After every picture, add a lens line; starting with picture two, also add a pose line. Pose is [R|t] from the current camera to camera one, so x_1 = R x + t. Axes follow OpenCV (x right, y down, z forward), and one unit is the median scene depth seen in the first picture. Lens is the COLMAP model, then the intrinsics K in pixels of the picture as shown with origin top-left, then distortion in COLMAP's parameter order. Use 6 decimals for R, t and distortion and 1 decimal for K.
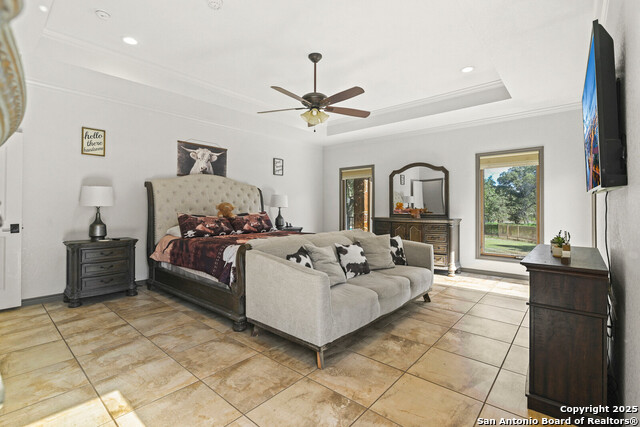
lens RADIAL K [[295.6, 0, 315.9], [0, 295.6, 210.0], [0, 0, 1]] dist [-0.016147, 0.002837]
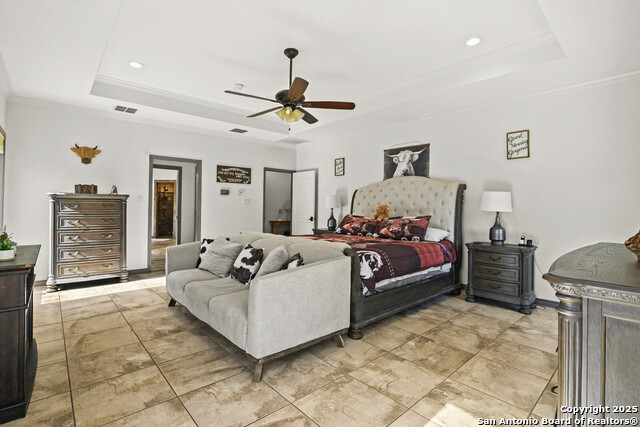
lens RADIAL K [[295.6, 0, 315.3], [0, 295.6, 208.0], [0, 0, 1]] dist [-0.016147, 0.002837]
pose [[-0.109792, 0.003310, -0.993949, 0.684795], [-0.018083, 0.999822, 0.005327, -0.015463], [0.993790, 0.018558, -0.109712, 0.865383]]
